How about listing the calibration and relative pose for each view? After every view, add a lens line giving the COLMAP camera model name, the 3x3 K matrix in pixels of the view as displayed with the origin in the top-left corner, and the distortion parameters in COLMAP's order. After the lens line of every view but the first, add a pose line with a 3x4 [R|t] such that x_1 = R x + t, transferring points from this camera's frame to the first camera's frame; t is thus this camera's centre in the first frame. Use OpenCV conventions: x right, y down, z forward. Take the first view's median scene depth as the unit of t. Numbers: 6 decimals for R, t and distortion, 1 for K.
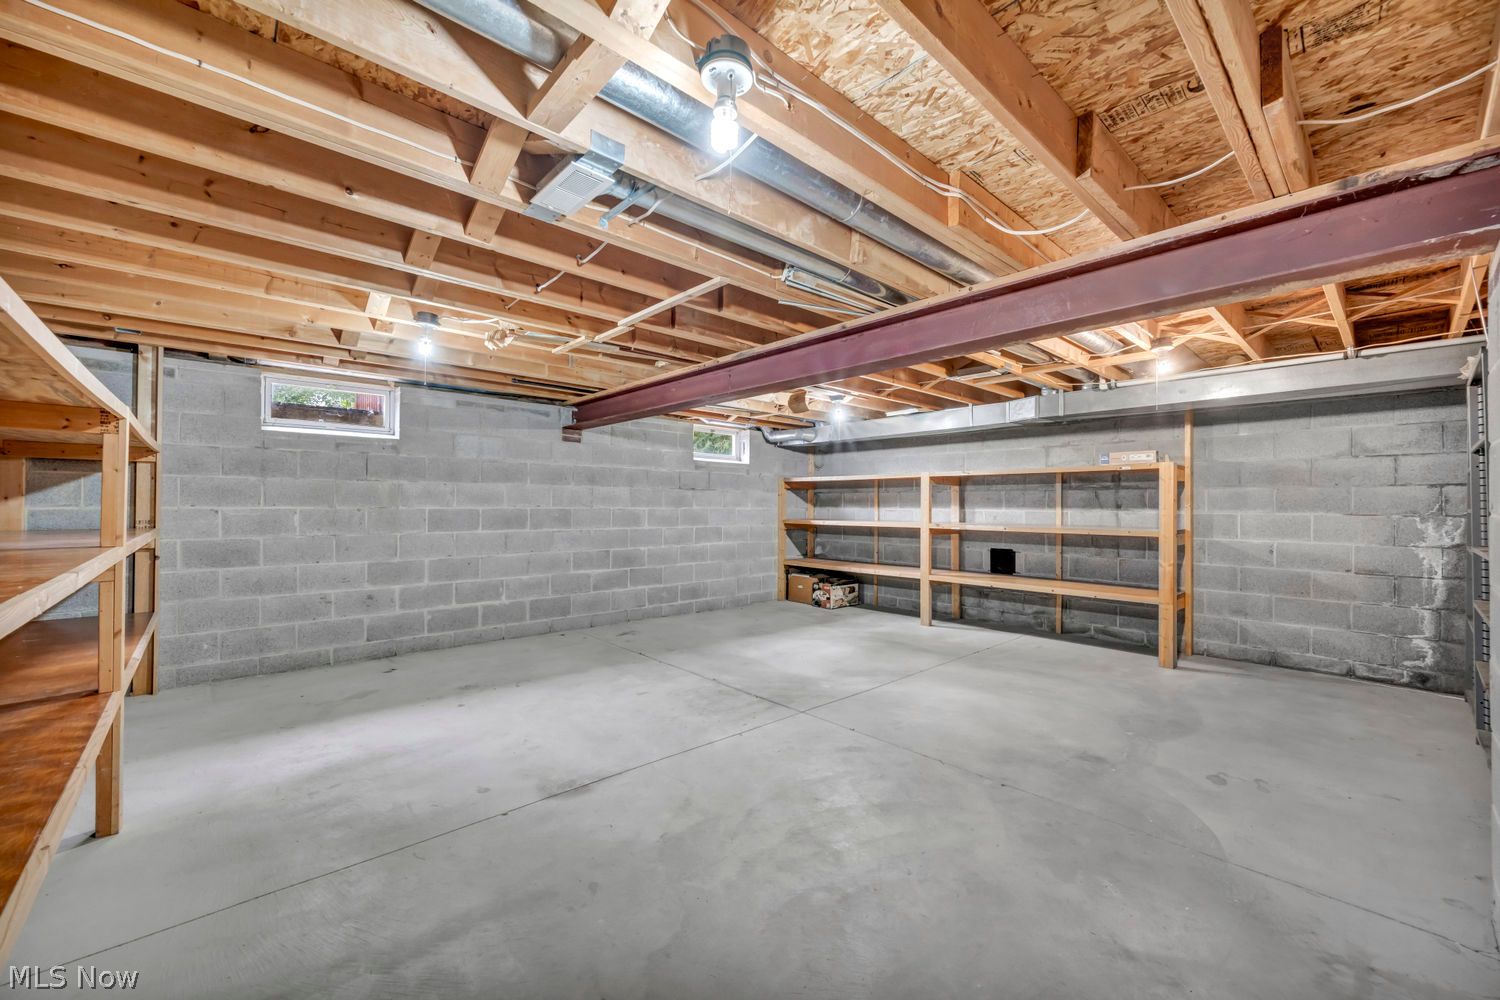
lens RADIAL K [[591.9, 0, 752.1], [0, 591.9, 501.3], [0, 0, 1]] dist [-0.001349, -0.000240]
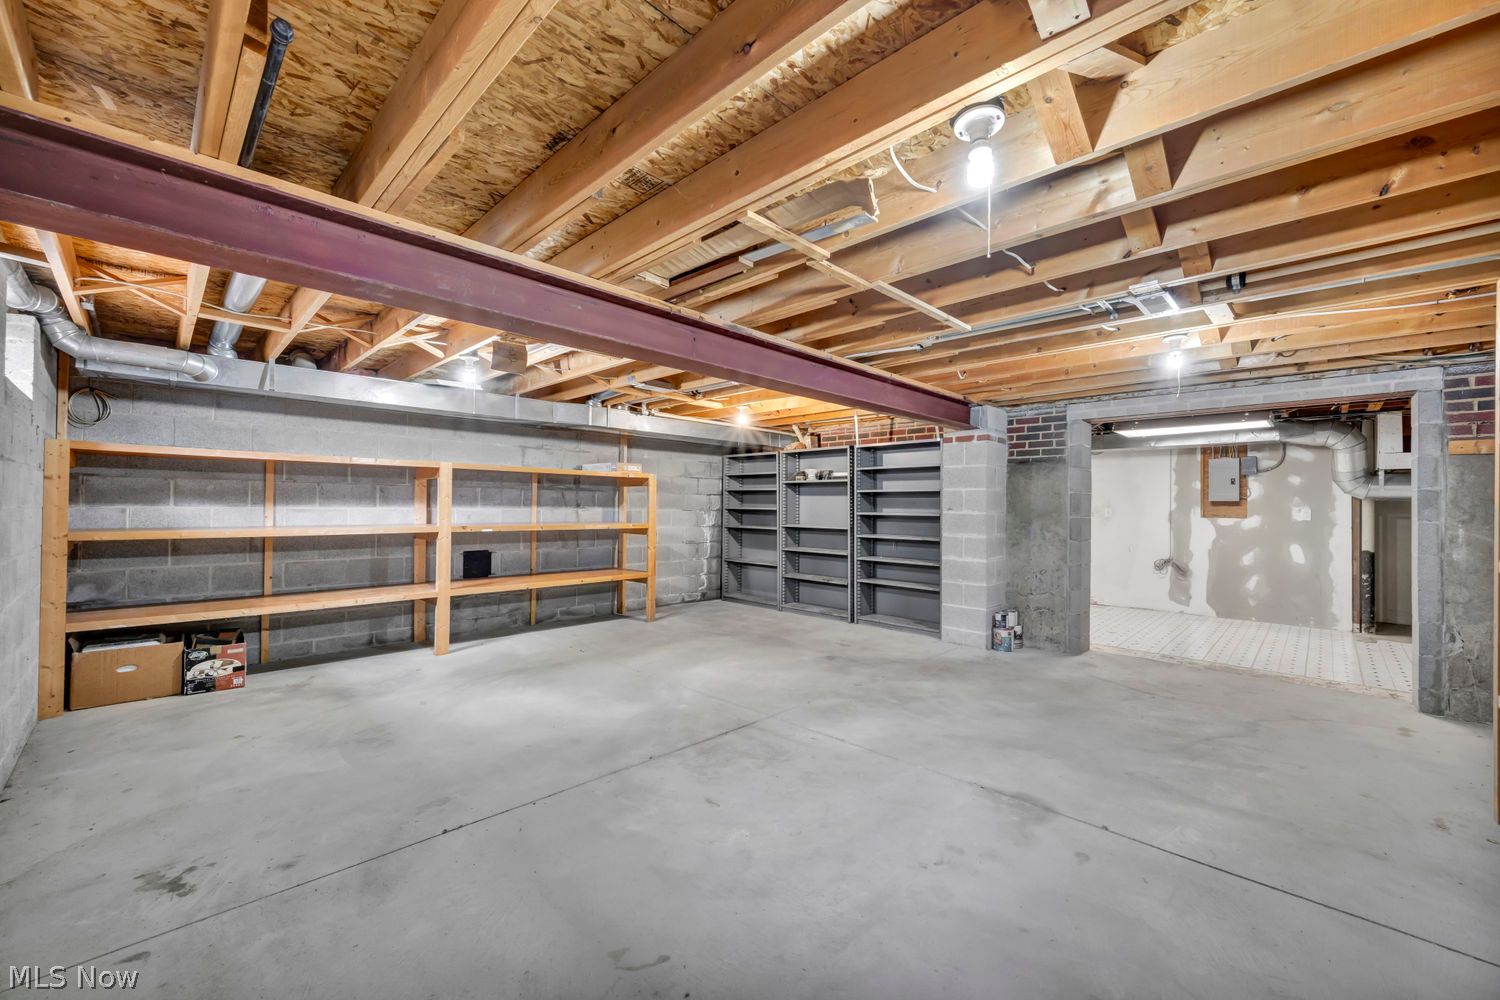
lens RADIAL K [[591.9, 0, 752.0], [0, 591.9, 501.6], [0, 0, 1]] dist [-0.001349, -0.000240]
pose [[-0.053755, 0.002348, 0.998551, -0.589668], [-0.016978, 0.999851, -0.003265, -0.000419], [-0.998410, -0.017129, -0.053707, 0.709711]]
